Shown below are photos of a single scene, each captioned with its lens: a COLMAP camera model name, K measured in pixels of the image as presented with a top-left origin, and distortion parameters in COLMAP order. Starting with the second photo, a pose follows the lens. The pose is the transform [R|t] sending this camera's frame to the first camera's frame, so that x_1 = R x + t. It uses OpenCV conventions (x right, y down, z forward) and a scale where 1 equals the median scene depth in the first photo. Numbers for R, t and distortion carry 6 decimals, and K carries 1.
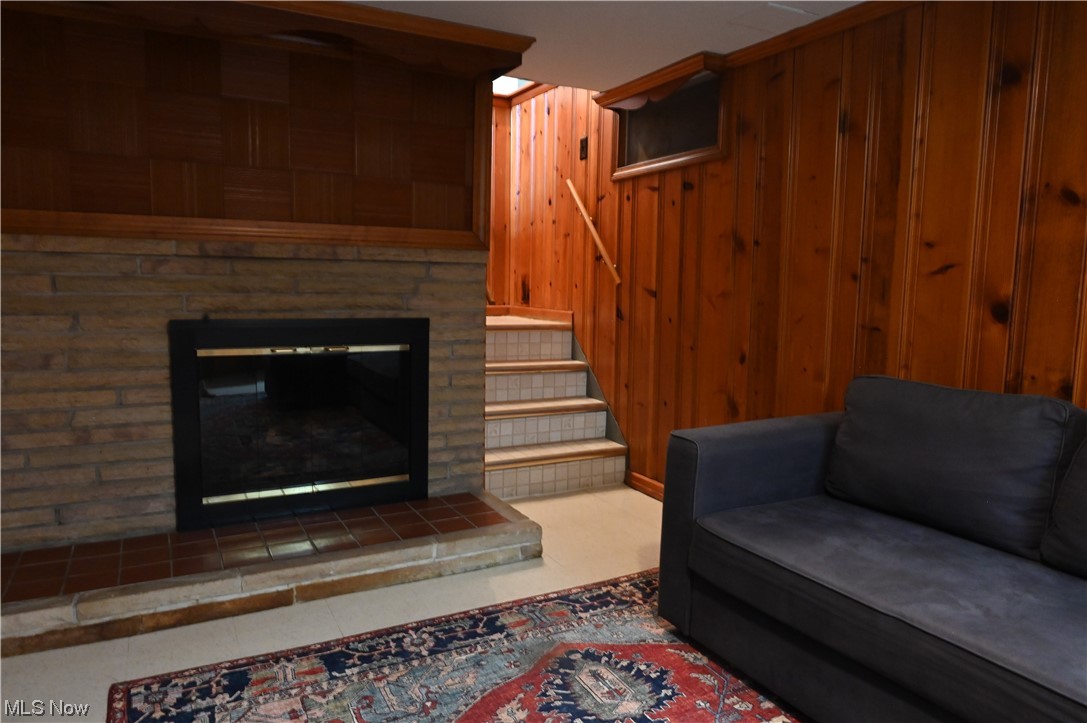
lens RADIAL K [[717.6, 0, 544.0], [0, 717.6, 368.1], [0, 0, 1]] dist [-0.007112, -0.002304]
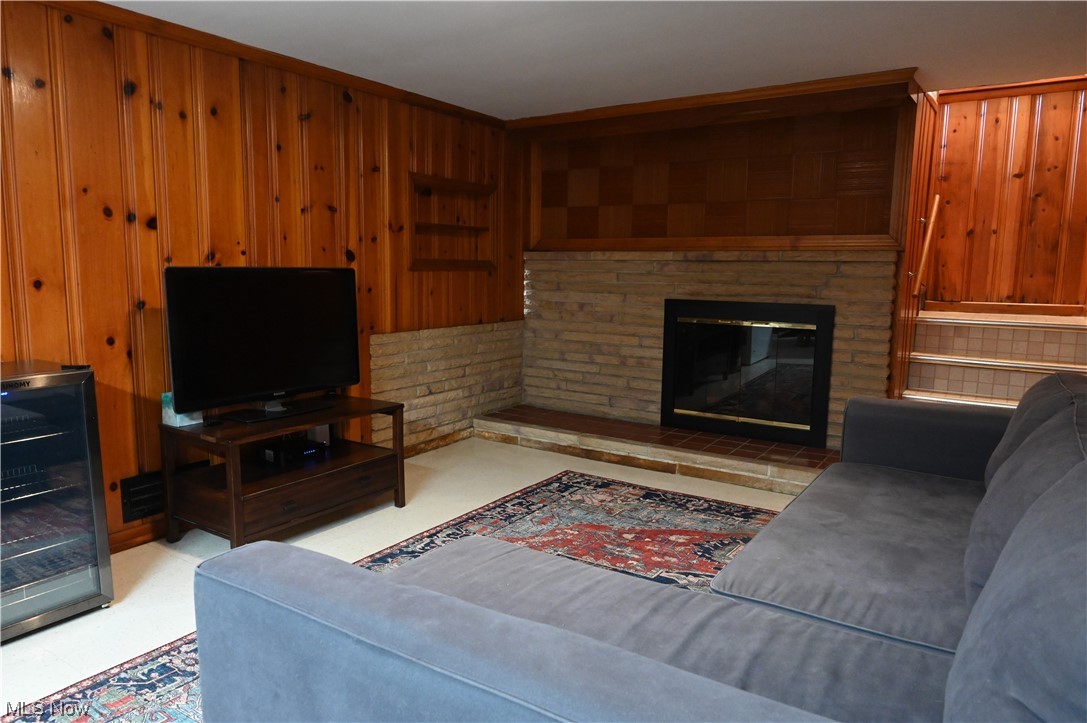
lens RADIAL K [[717.6, 0, 542.0], [0, 717.6, 360.3], [0, 0, 1]] dist [-0.007112, -0.002304]
pose [[0.473816, 0.100646, -0.874854, 0.843209], [-0.111748, 0.992288, 0.053633, 0.018880], [0.873505, 0.072351, 0.481409, -0.061689]]
